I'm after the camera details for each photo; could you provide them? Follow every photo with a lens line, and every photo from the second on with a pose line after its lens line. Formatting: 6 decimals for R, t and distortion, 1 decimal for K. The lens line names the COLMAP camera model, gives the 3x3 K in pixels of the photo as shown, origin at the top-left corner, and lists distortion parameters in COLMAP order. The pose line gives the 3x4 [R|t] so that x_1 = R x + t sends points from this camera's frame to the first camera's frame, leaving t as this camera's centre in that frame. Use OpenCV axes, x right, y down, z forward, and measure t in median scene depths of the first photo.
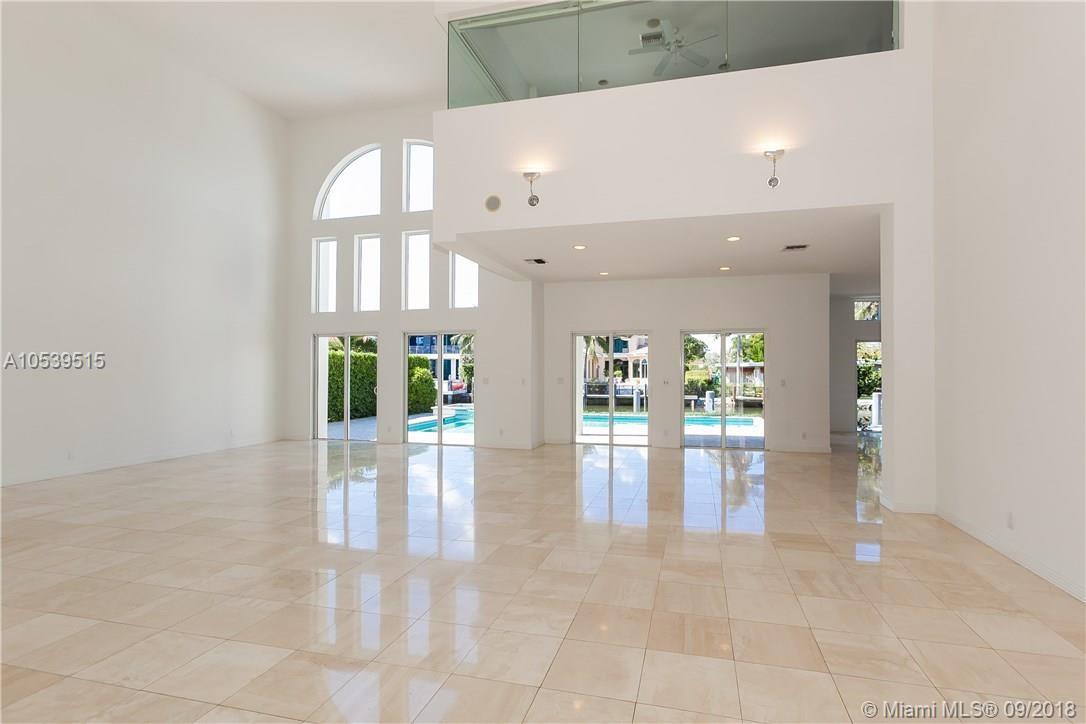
lens RADIAL K [[505.0, 0, 572.4], [0, 505.0, 366.7], [0, 0, 1]] dist [-0.001527, 0.000597]
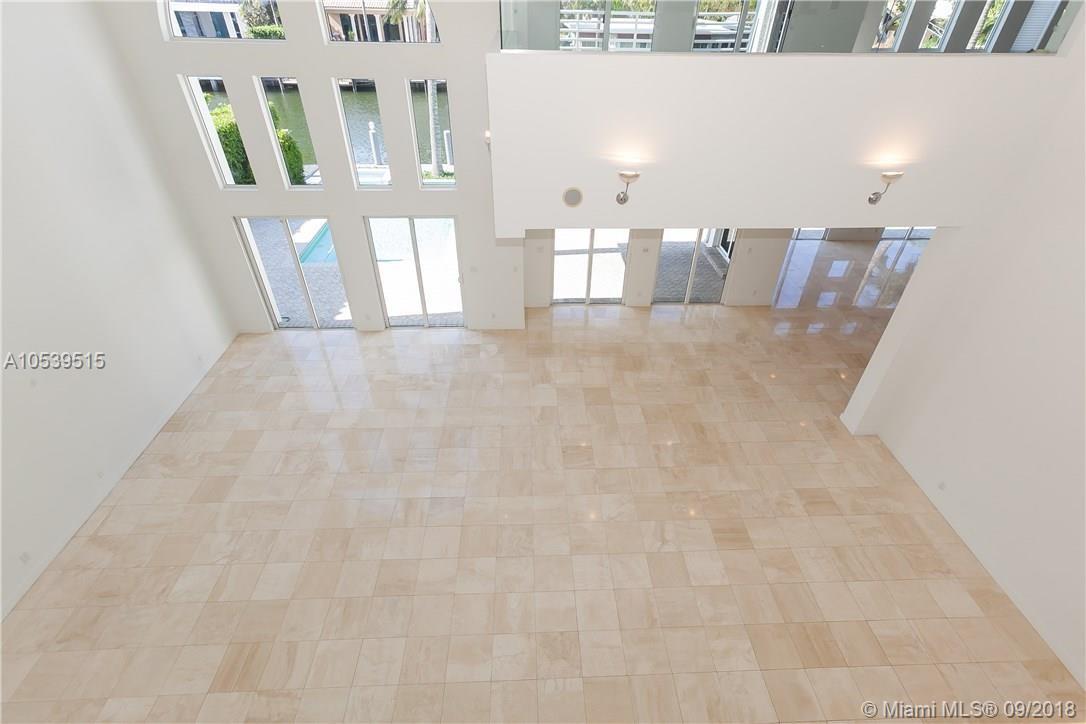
lens RADIAL K [[505.0, 0, 540.5], [0, 505.0, 365.7], [0, 0, 1]] dist [-0.001527, 0.000597]
pose [[0.960220, -0.156158, 0.231498, -0.768168], [-0.019937, 0.788566, 0.614627, -1.066820], [-0.278530, -0.594793, 0.754084, 0.378137]]
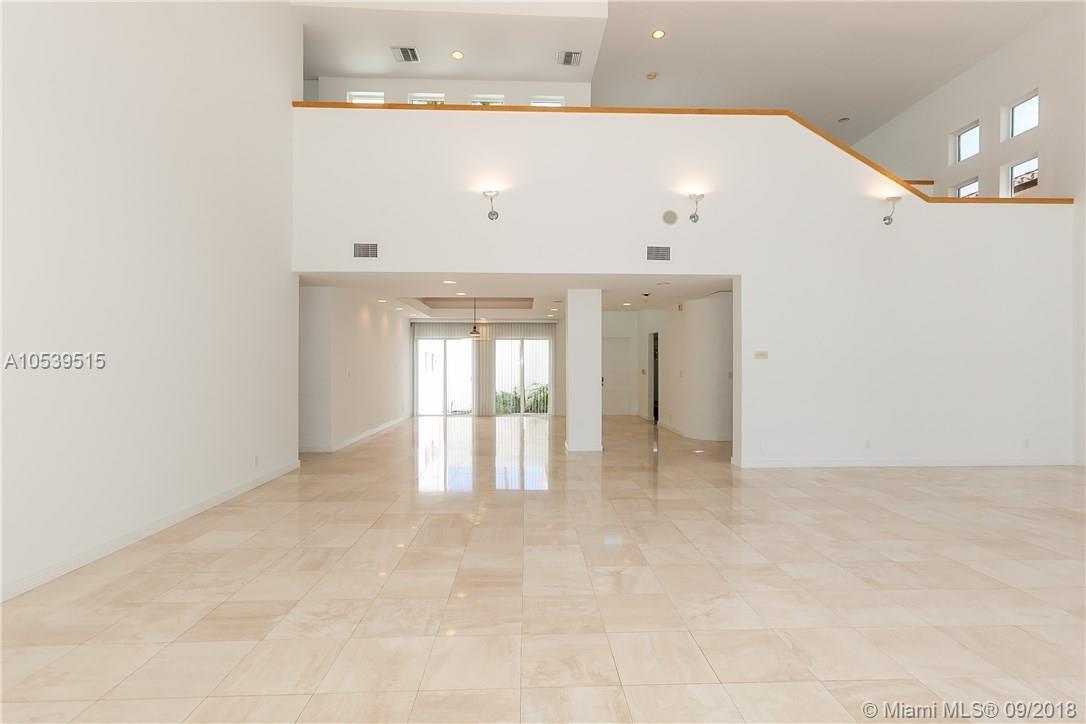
lens RADIAL K [[505.0, 0, 541.3], [0, 505.0, 364.3], [0, 0, 1]] dist [-0.001527, 0.000597]
pose [[-0.961895, -0.002701, -0.273405, 0.302793], [0.001516, 0.999883, -0.015210, 0.038442], [0.273414, -0.015045, -0.961779, 2.029950]]
